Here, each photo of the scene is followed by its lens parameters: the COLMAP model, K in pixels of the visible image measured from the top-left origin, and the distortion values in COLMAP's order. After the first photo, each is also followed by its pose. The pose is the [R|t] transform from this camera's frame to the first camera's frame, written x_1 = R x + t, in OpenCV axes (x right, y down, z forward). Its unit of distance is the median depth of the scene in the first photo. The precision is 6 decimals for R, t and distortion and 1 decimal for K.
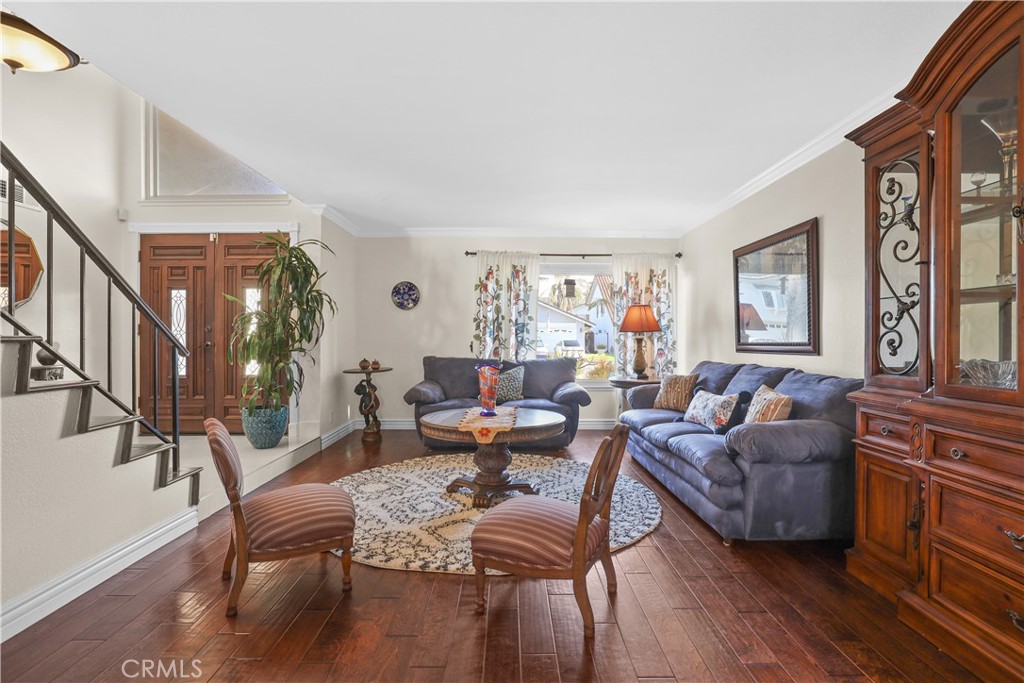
lens RADIAL K [[484.1, 0, 512.0], [0, 484.1, 341.5], [0, 0, 1]] dist [-0.022097, -0.009714]
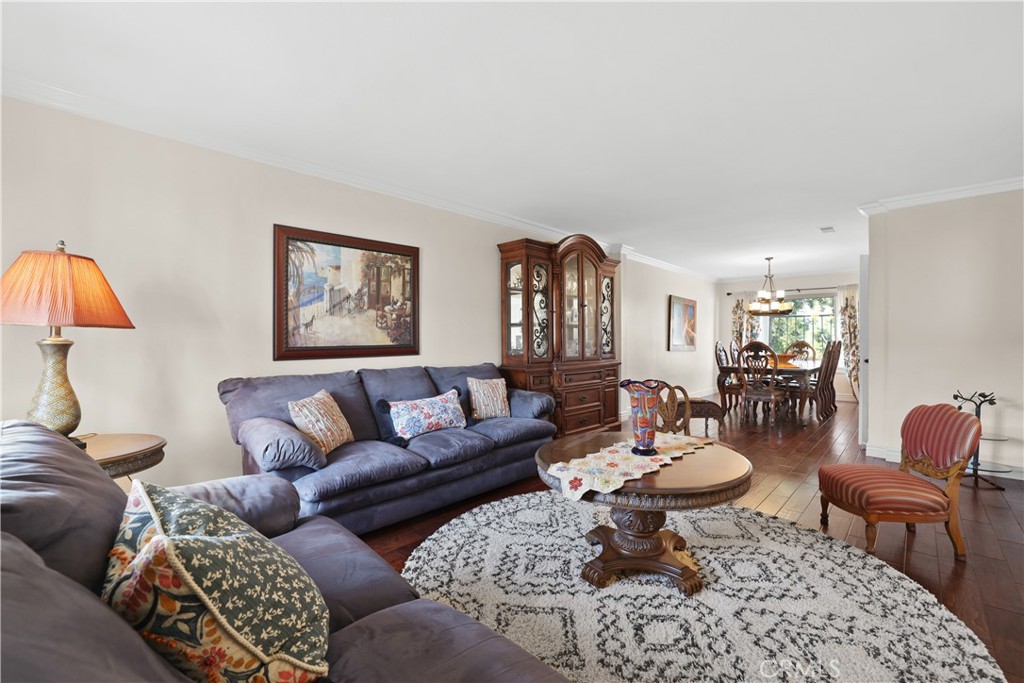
lens RADIAL K [[445.1, 0, 517.6], [0, 445.1, 333.7], [0, 0, 1]] dist [-0.043198, 0.016255]
pose [[-0.733101, 0.009972, 0.680046, -0.246970], [0.006035, 0.999949, -0.008157, -0.010521], [-0.680093, -0.001875, -0.733124, 1.121438]]
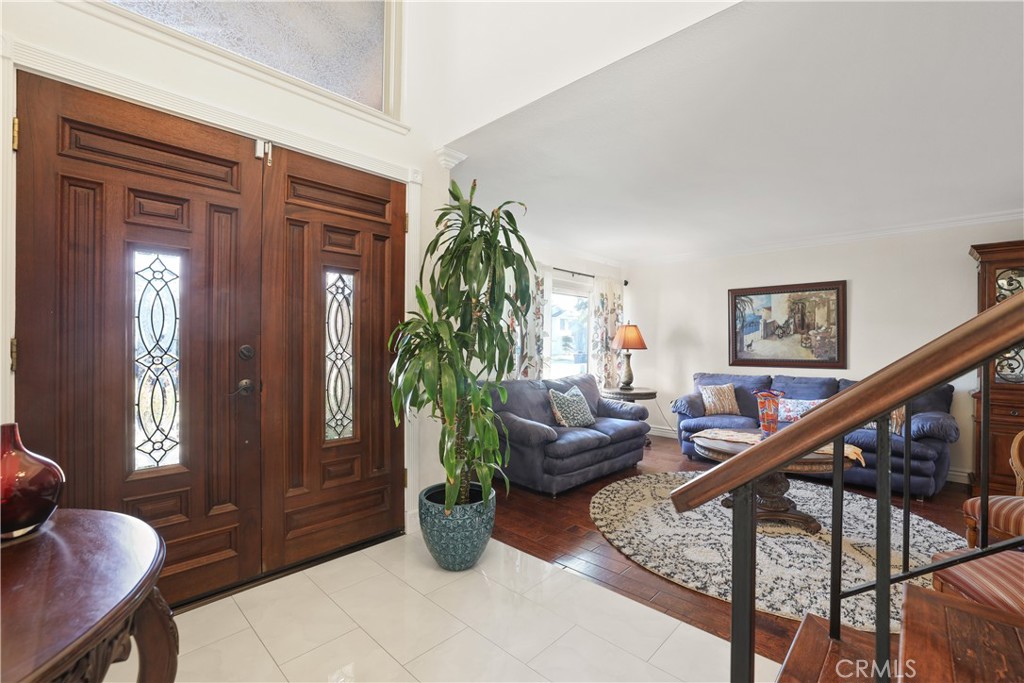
lens RADIAL K [[443.8, 0, 511.0], [0, 443.8, 345.2], [0, 0, 1]] dist [-0.049917, 0.014689]
pose [[0.690386, -0.000178, 0.723441, -0.753669], [-0.001358, 0.999998, 0.001542, -0.032632], [-0.723440, -0.002047, 0.690385, 0.538799]]
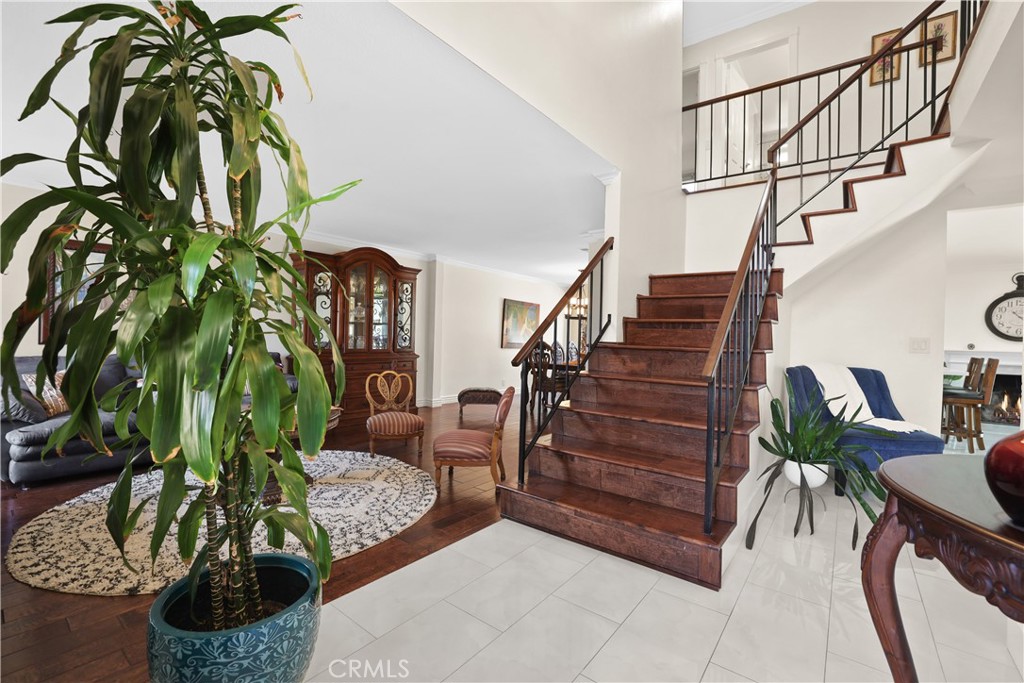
lens RADIAL K [[445.1, 0, 517.6], [0, 445.1, 333.7], [0, 0, 1]] dist [-0.043198, 0.016255]
pose [[-0.792304, -0.017516, 0.609875, -0.716440], [-0.022191, 0.999754, -0.000115, -0.017565], [-0.609723, -0.013625, -0.792497, 0.993217]]
